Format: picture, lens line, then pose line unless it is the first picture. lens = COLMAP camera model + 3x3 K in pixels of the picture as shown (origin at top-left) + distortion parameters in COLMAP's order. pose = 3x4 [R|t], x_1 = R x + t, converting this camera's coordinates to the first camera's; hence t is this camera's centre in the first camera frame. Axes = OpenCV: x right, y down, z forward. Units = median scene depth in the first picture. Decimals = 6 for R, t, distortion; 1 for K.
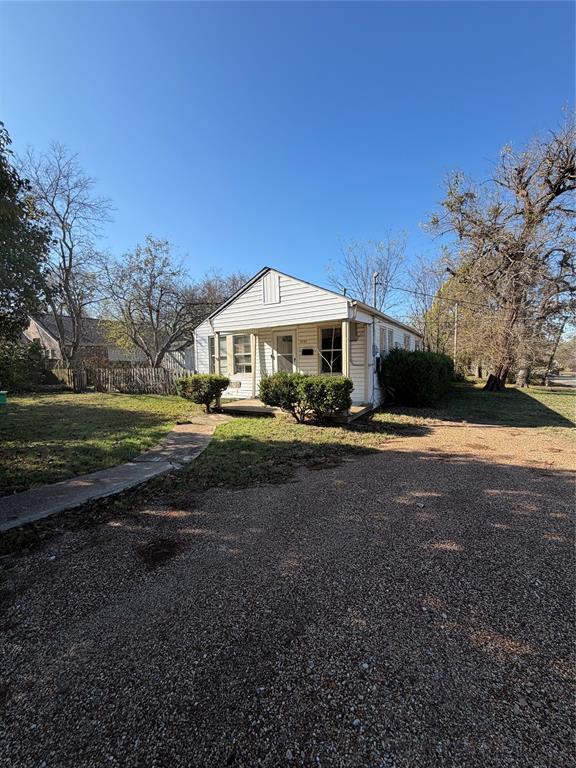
lens RADIAL K [[305.3, 0, 290.2], [0, 305.3, 397.8], [0, 0, 1]] dist [0.000609, -0.000134]
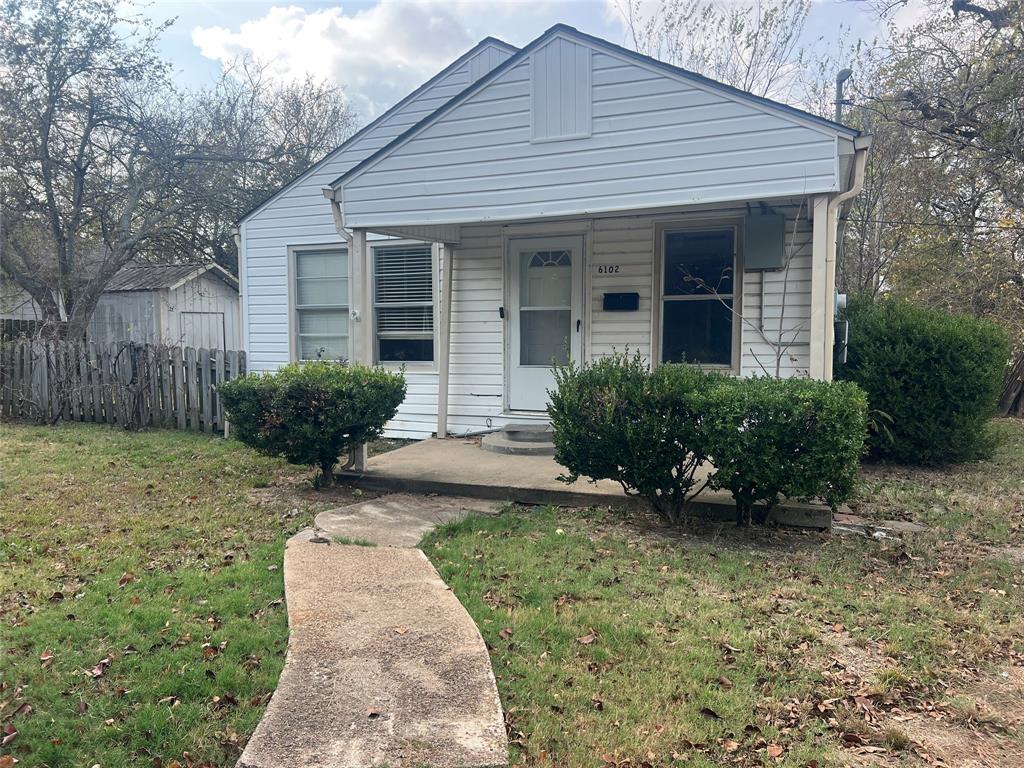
lens RADIAL K [[766.4, 0, 506.1], [0, 766.4, 385.4], [0, 0, 1]] dist [0.060754, -0.058766]
pose [[0.988407, 0.008456, 0.151595, -0.179917], [-0.000381, 0.998583, -0.053216, -0.013225], [-0.151830, 0.052541, 0.987009, 0.188186]]
